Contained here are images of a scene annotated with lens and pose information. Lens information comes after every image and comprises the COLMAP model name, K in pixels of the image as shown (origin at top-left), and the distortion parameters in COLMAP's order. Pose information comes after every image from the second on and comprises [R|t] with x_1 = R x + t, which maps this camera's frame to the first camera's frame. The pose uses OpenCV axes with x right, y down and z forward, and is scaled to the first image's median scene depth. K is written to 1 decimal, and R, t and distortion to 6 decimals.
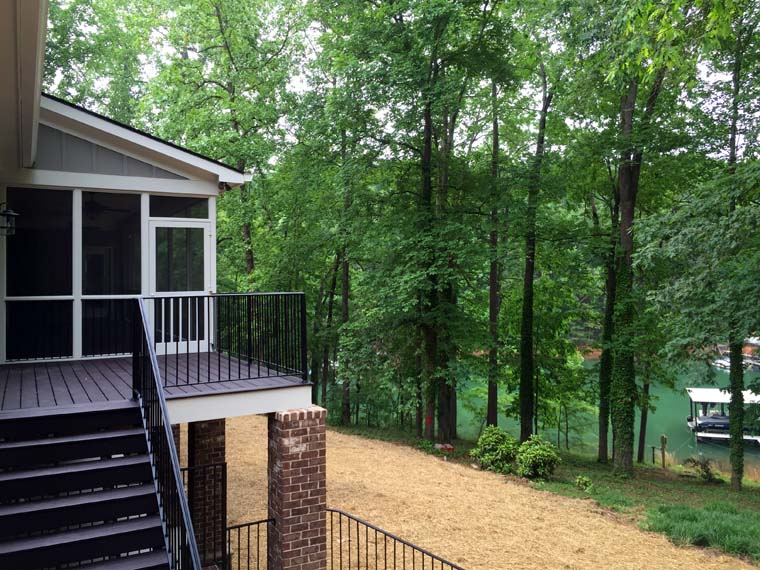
lens RADIAL K [[647.1, 0, 380.0], [0, 647.1, 285.0], [0, 0, 1]] dist [0.011256, 0.003844]
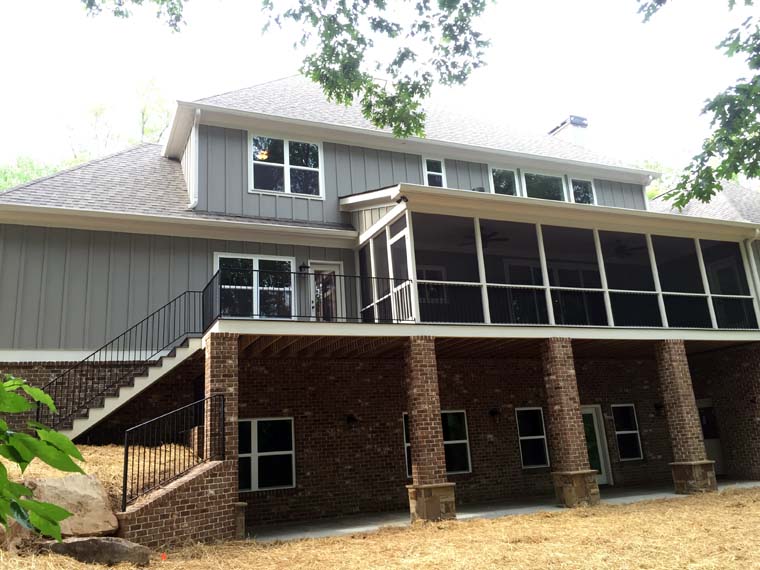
lens RADIAL K [[647.1, 0, 380.0], [0, 647.1, 285.0], [0, 0, 1]] dist [0.011256, 0.003844]
pose [[-0.091799, -0.238593, -0.966771, 1.089341], [0.064299, 0.967424, -0.244860, 0.368611], [0.993699, -0.084640, -0.073467, 1.128821]]
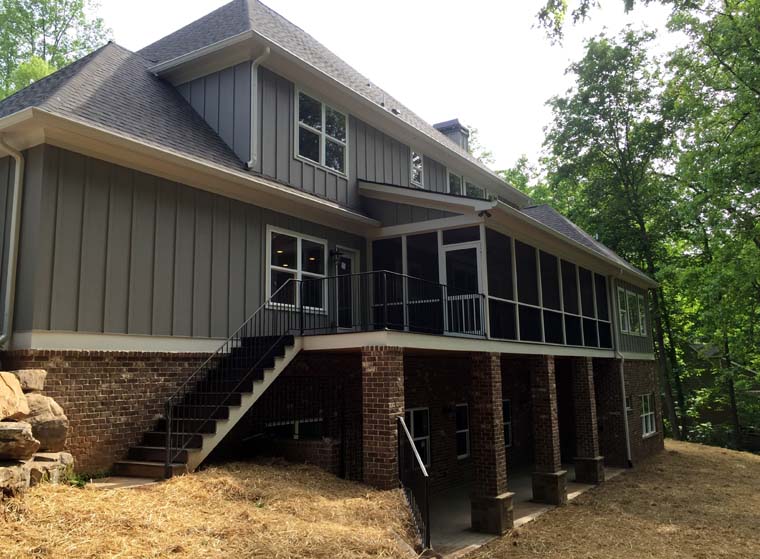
lens RADIAL K [[667.0, 0, 380.0], [0, 667.0, 279.5], [0, 0, 1]] dist [0.003667, 0.000679]
pose [[0.479338, -0.123890, -0.868842, 0.912340], [0.011845, 0.990809, -0.134747, 0.179074], [0.877551, 0.054298, 0.476400, 0.173907]]
